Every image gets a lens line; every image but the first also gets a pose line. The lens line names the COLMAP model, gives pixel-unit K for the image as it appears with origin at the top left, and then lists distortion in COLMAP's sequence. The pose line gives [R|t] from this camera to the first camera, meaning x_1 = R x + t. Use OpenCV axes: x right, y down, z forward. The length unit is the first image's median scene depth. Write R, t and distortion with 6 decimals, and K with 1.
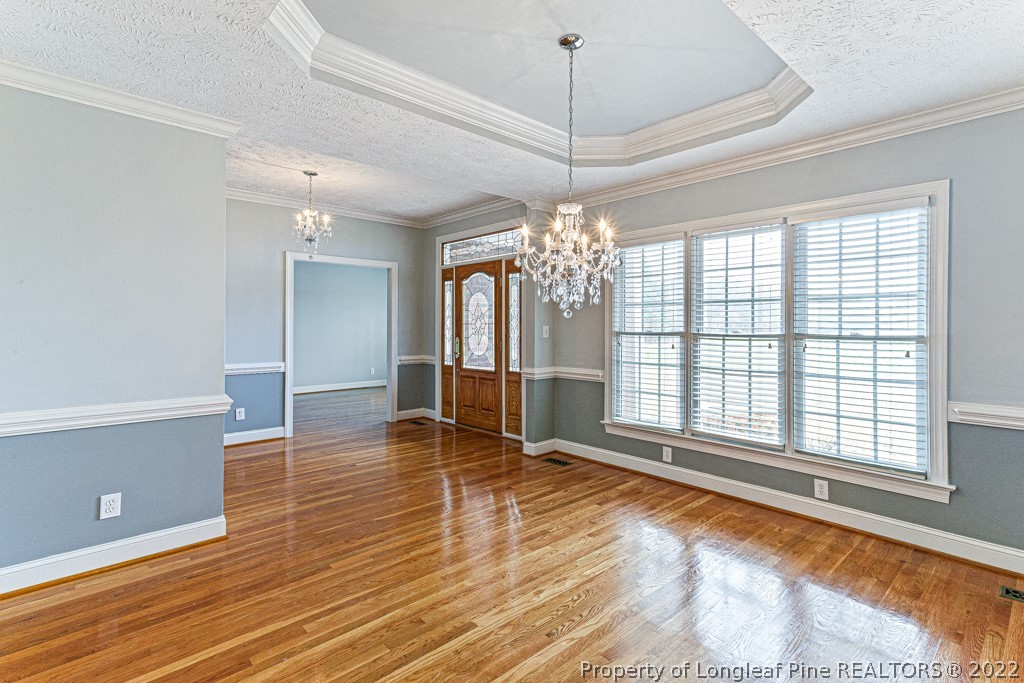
lens RADIAL K [[491.0, 0, 518.6], [0, 491.0, 325.4], [0, 0, 1]] dist [0.021457, 0.000827]
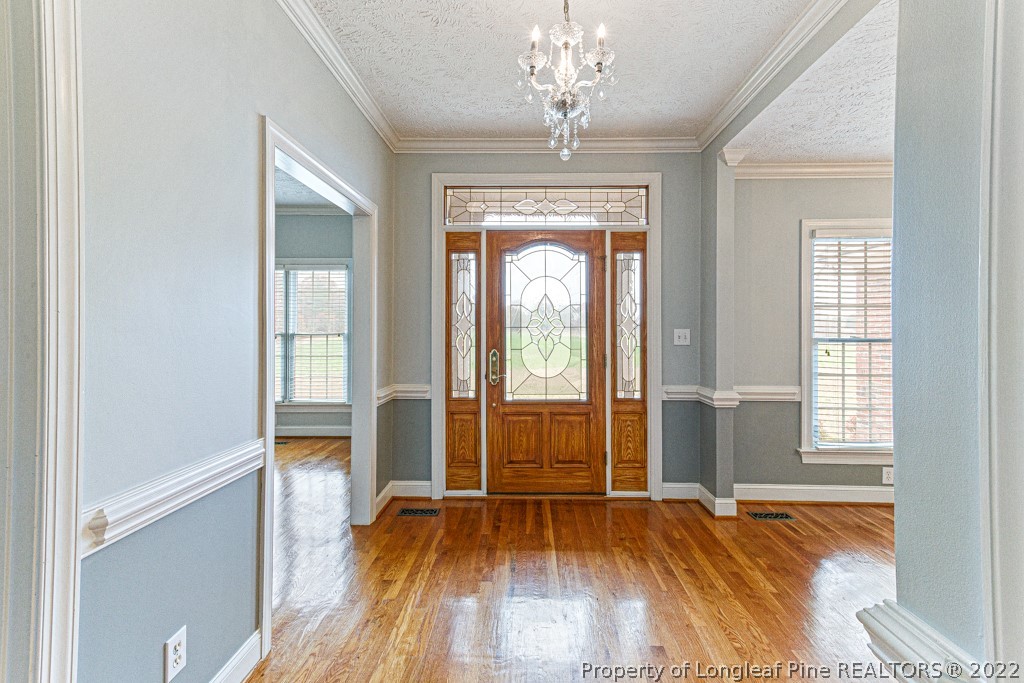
lens RADIAL K [[491.0, 0, 518.6], [0, 491.0, 325.4], [0, 0, 1]] dist [0.021457, 0.000827]
pose [[0.690247, 0.005306, 0.723555, -0.597923], [-0.003334, 0.999986, -0.004152, -0.003024], [-0.723566, 0.000453, 0.690255, 0.632234]]
